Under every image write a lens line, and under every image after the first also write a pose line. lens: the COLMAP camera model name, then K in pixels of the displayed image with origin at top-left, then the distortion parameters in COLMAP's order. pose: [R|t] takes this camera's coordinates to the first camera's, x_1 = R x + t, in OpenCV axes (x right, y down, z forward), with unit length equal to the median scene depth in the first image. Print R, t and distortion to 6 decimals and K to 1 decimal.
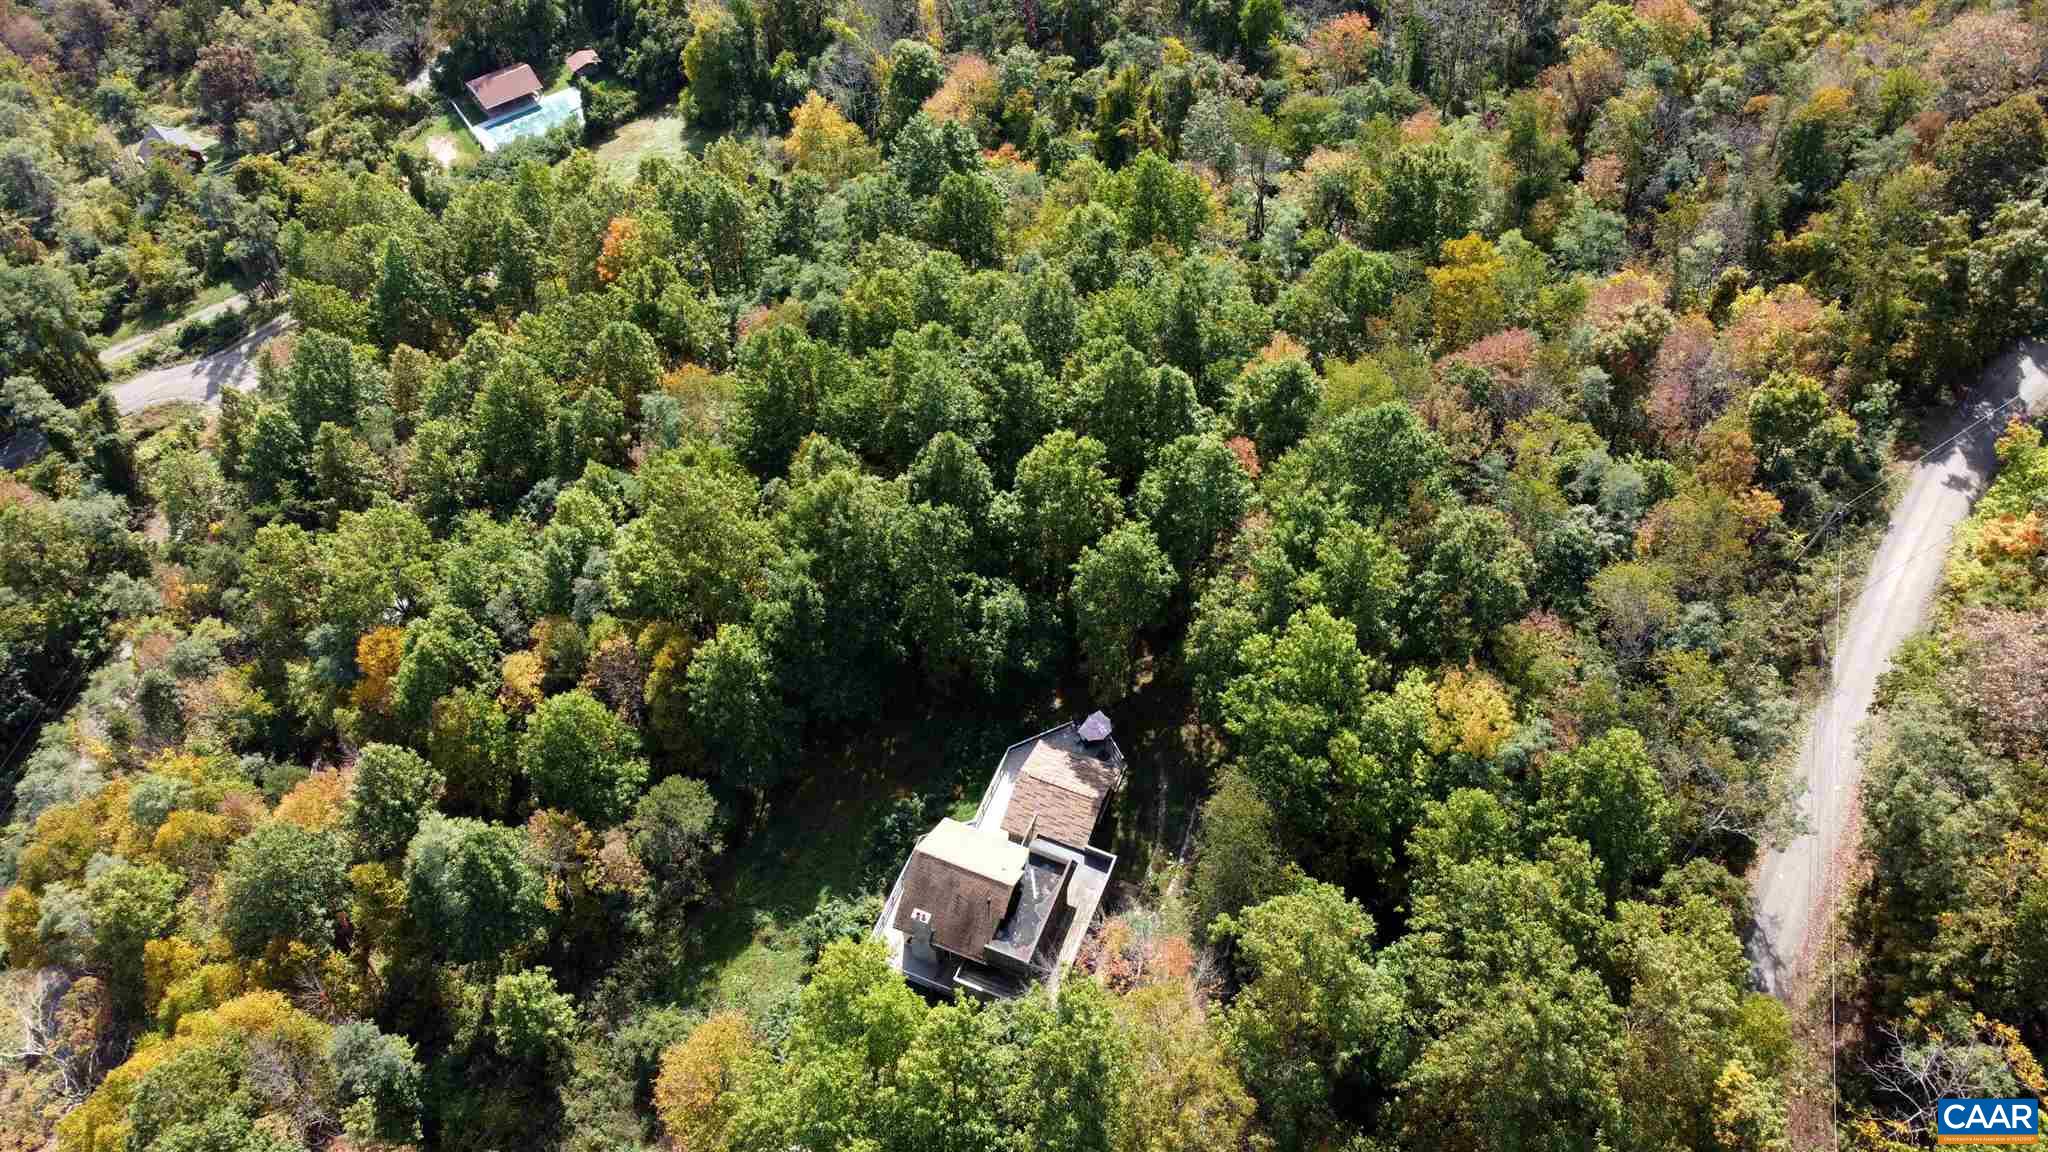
lens RADIAL K [[1529.8, 0, 1030.4], [0, 1529.8, 561.6], [0, 0, 1]] dist [-0.000893, 0.002234]
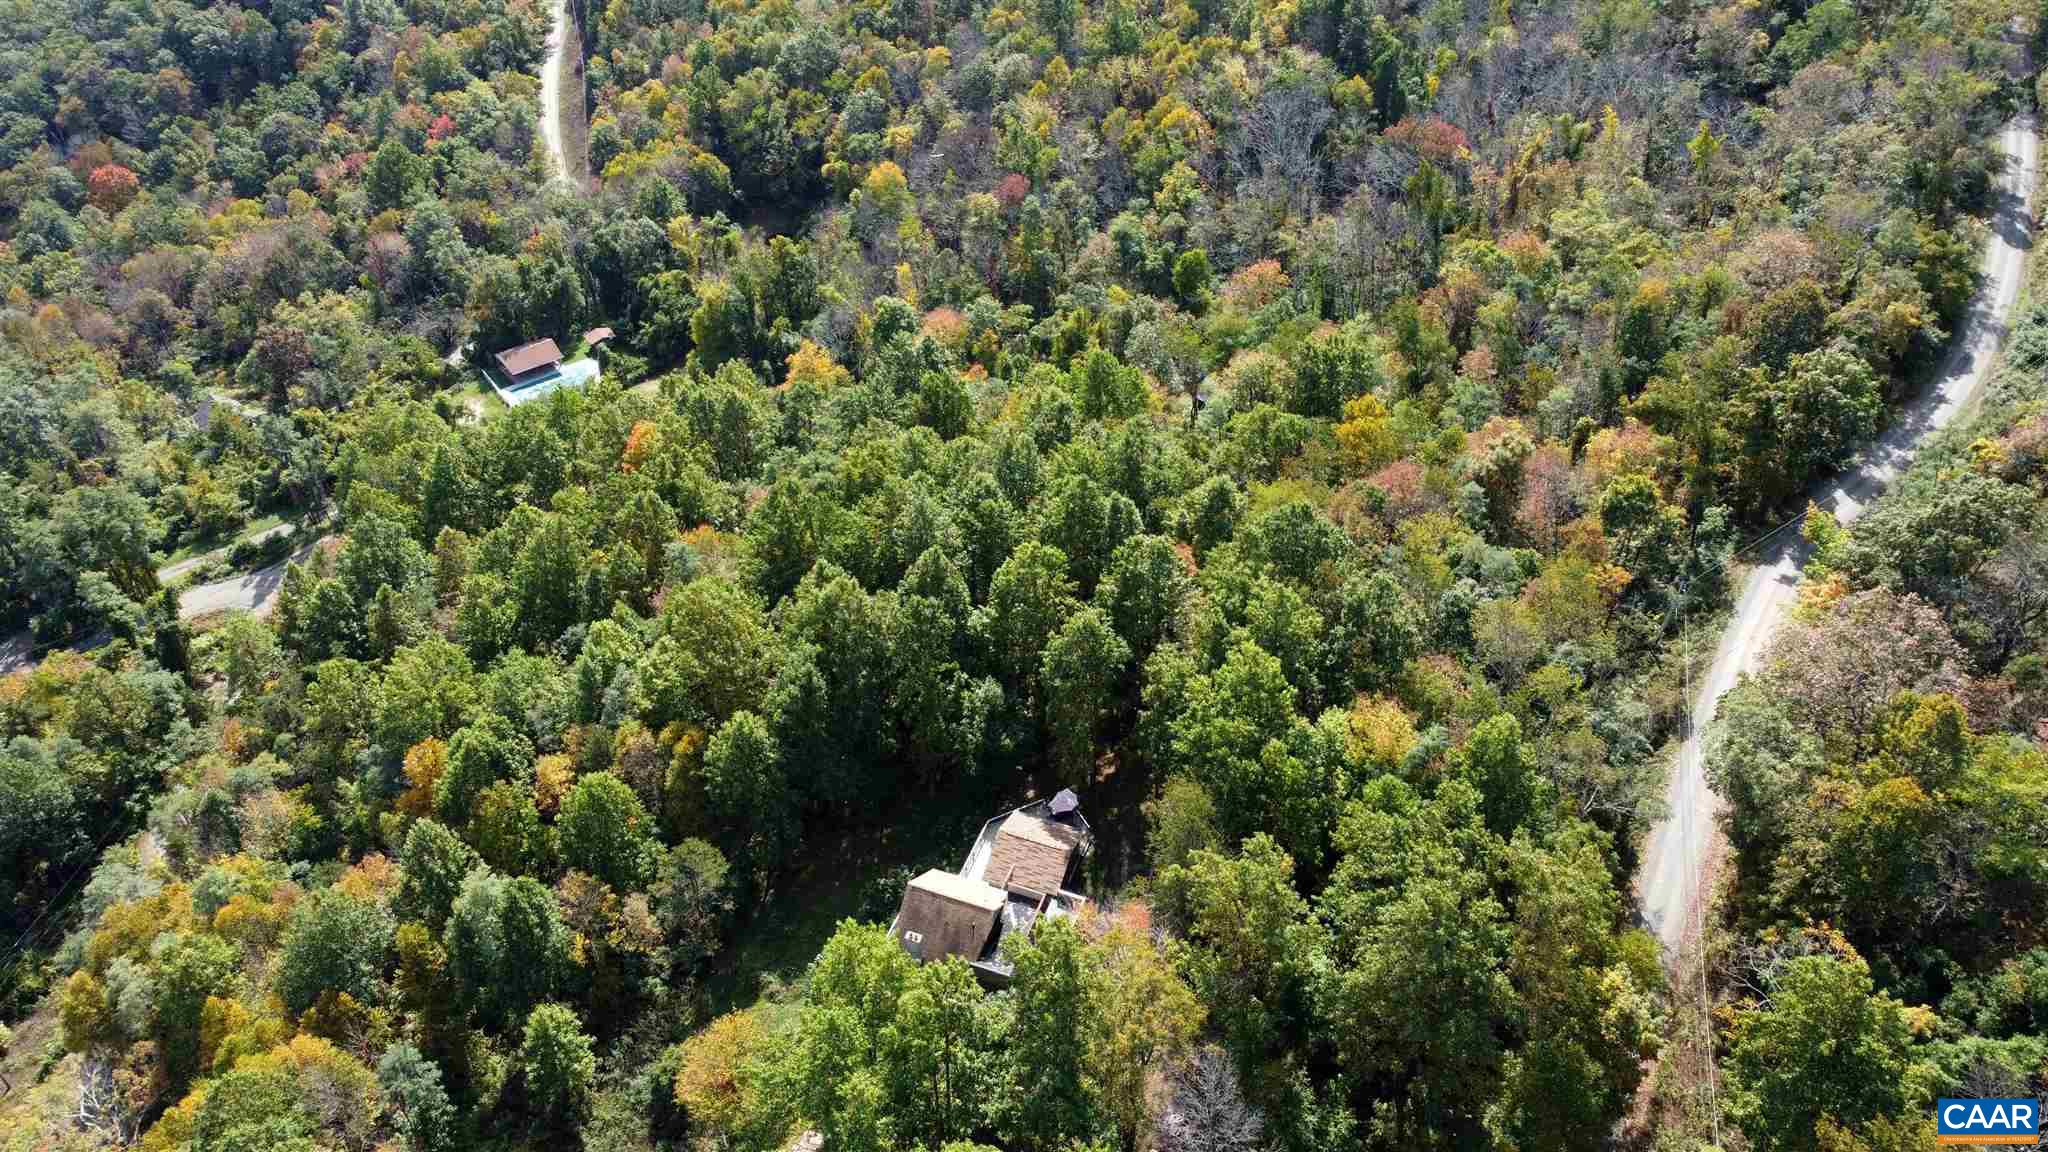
lens RADIAL K [[1529.8, 0, 1031.8], [0, 1529.8, 575.9], [0, 0, 1]] dist [-0.000893, 0.002234]
pose [[0.999534, -0.016224, 0.025848, -0.008091], [0.021493, 0.975533, -0.218799, 0.191154], [-0.021666, 0.219253, 0.975428, -0.141044]]
